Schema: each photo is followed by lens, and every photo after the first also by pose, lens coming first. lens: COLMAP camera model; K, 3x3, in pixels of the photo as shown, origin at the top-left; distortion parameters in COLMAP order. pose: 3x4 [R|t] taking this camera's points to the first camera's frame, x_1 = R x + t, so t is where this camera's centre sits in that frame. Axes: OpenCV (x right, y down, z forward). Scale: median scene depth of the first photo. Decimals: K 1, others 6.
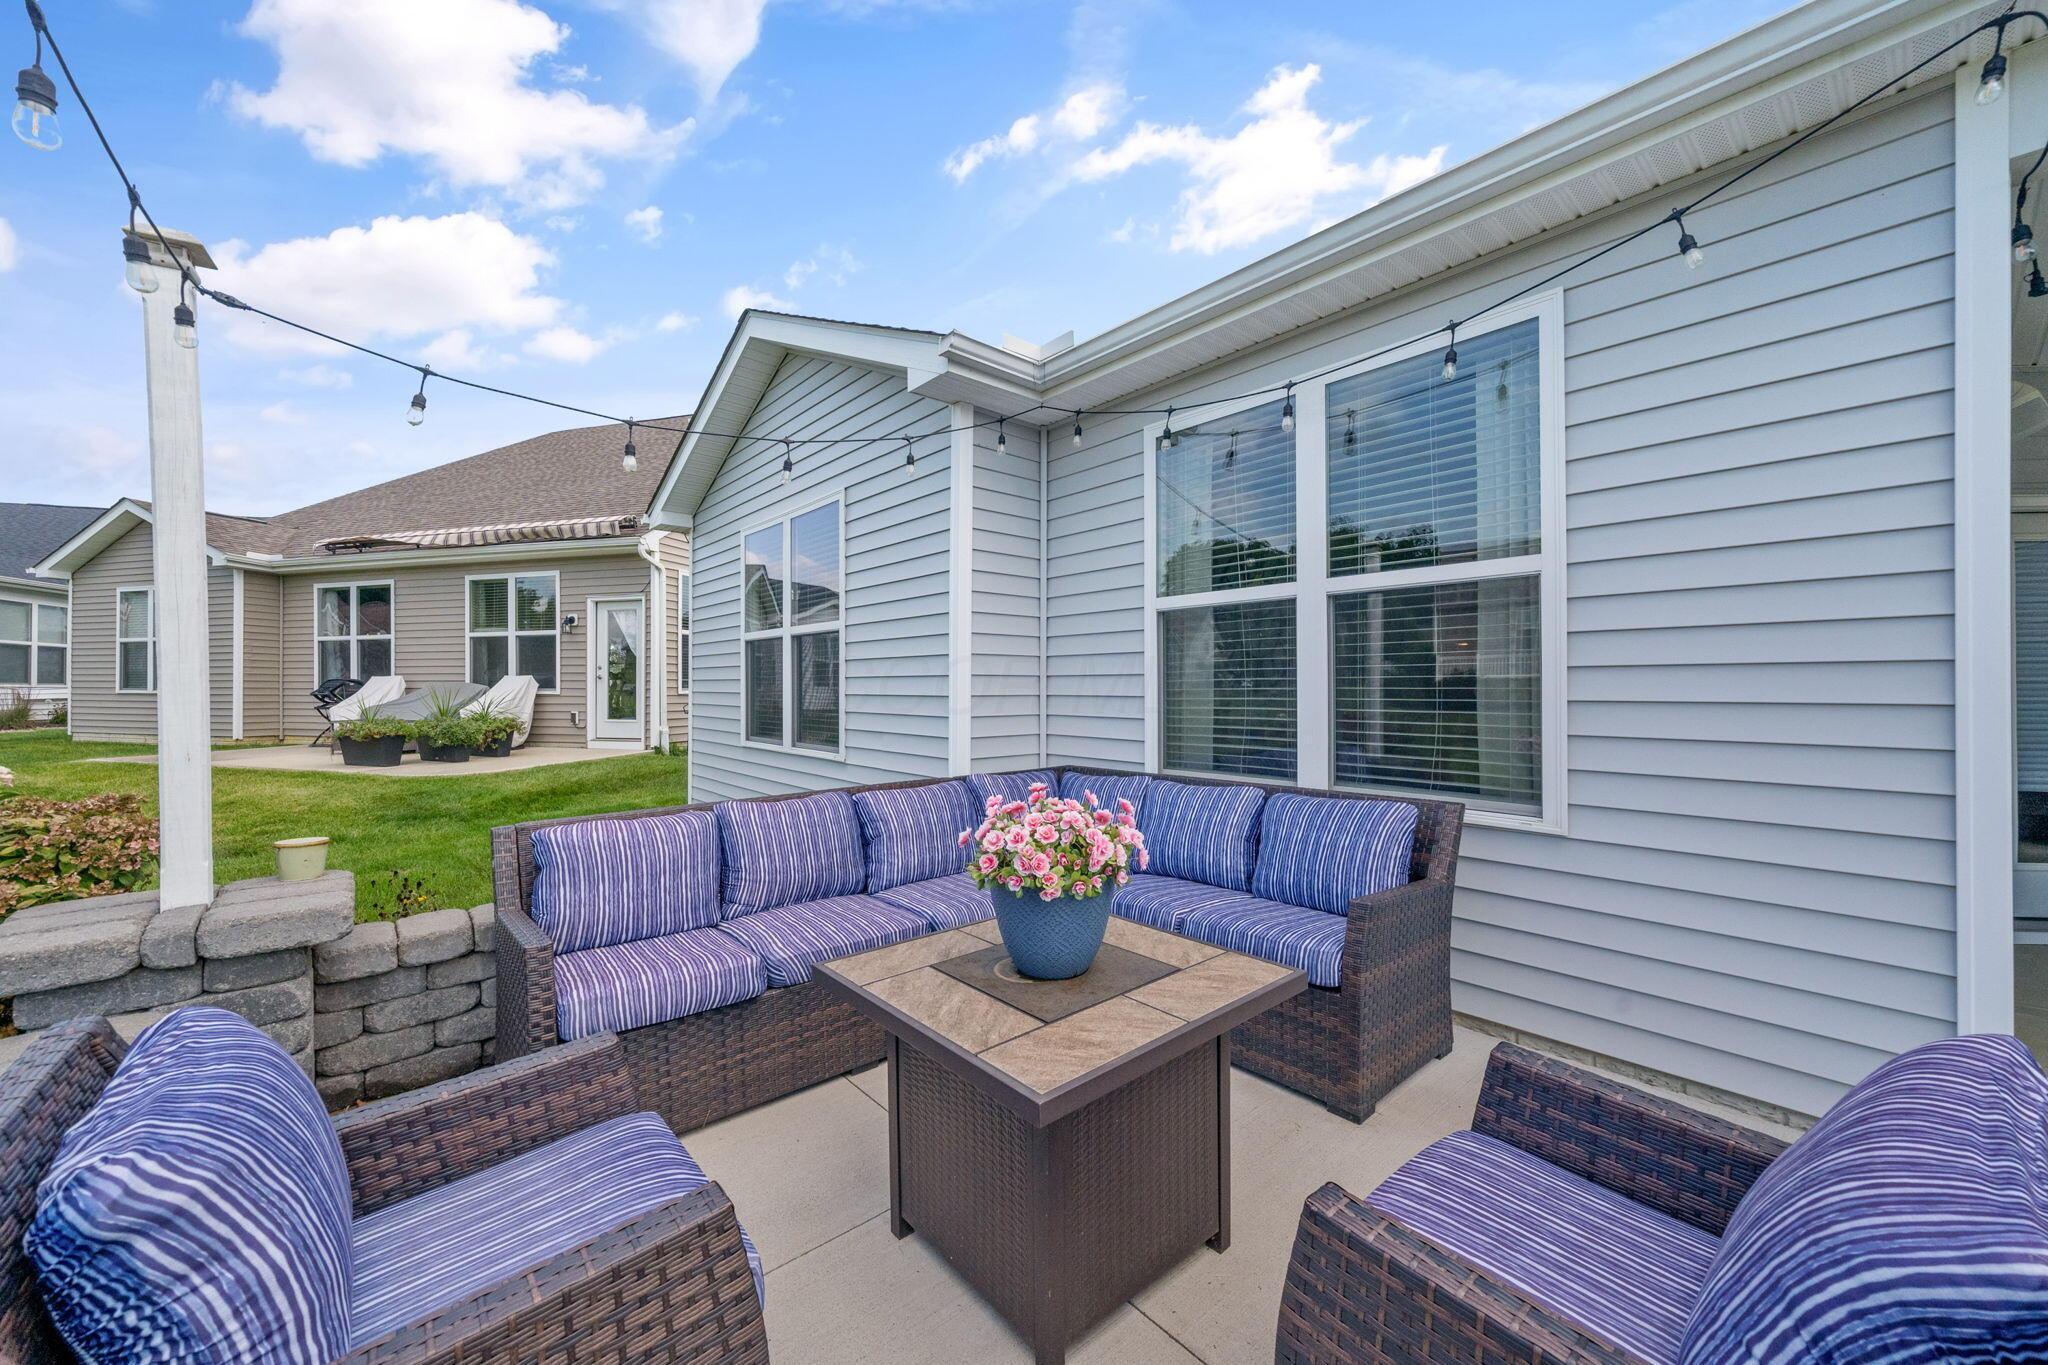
lens RADIAL K [[792.8, 0, 1006.9], [0, 792.8, 687.2], [0, 0, 1]] dist [-0.000429, 0.000012]
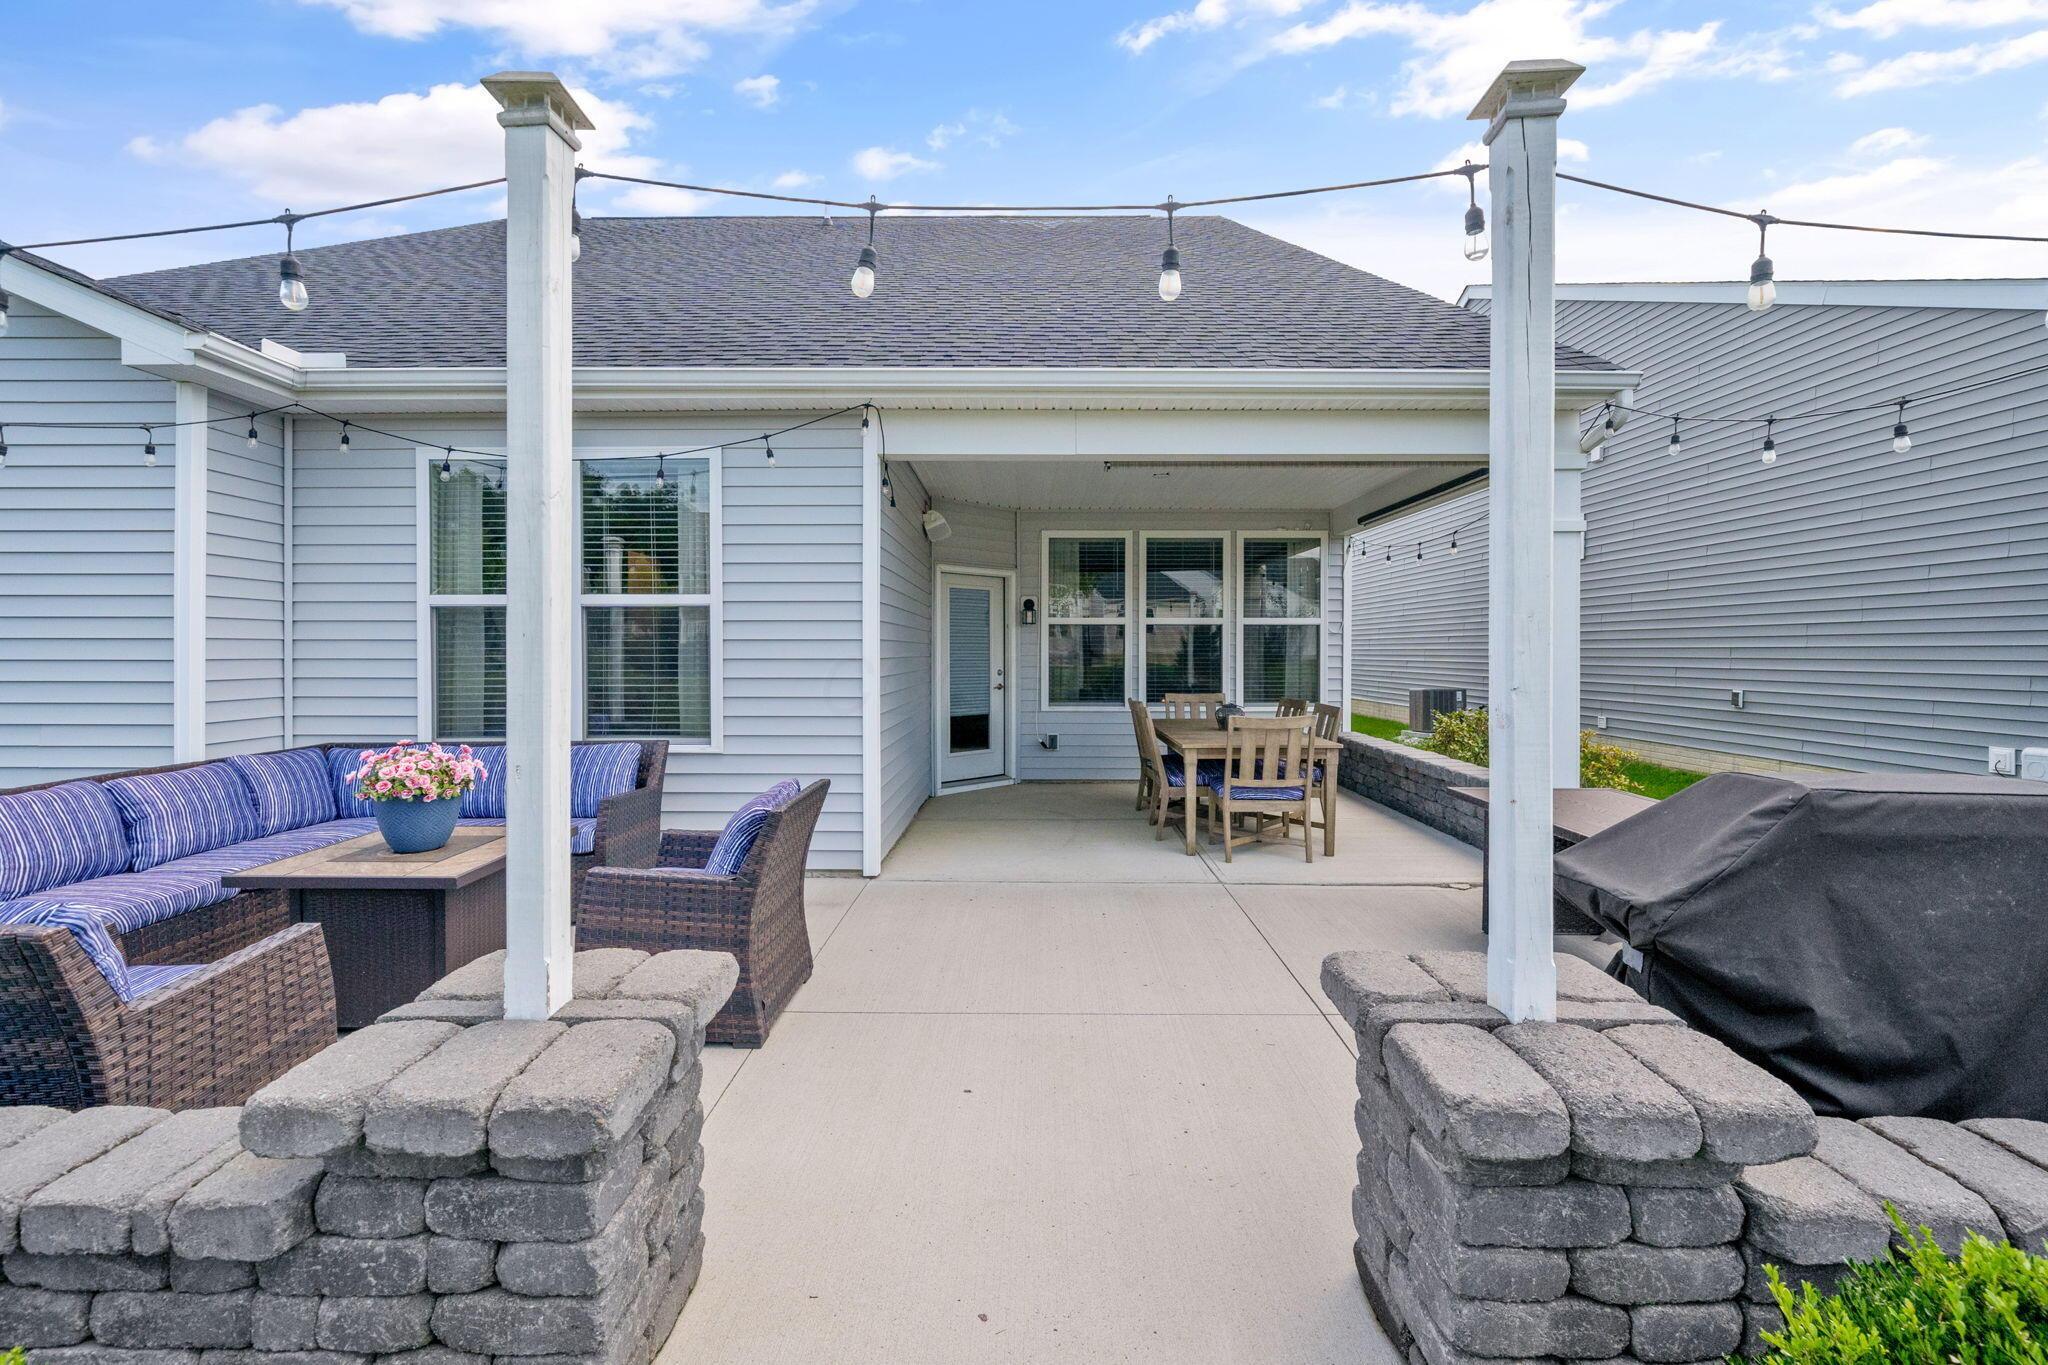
lens RADIAL K [[839.6, 0, 1021.9], [0, 839.6, 656.1], [0, 0, 1]] dist [-0.000069, 0.000077]
pose [[0.636491, -0.002182, 0.771281, -0.282018], [-0.001041, 0.999993, 0.003688, -0.034528], [-0.771284, -0.003150, 0.636484, -0.628568]]
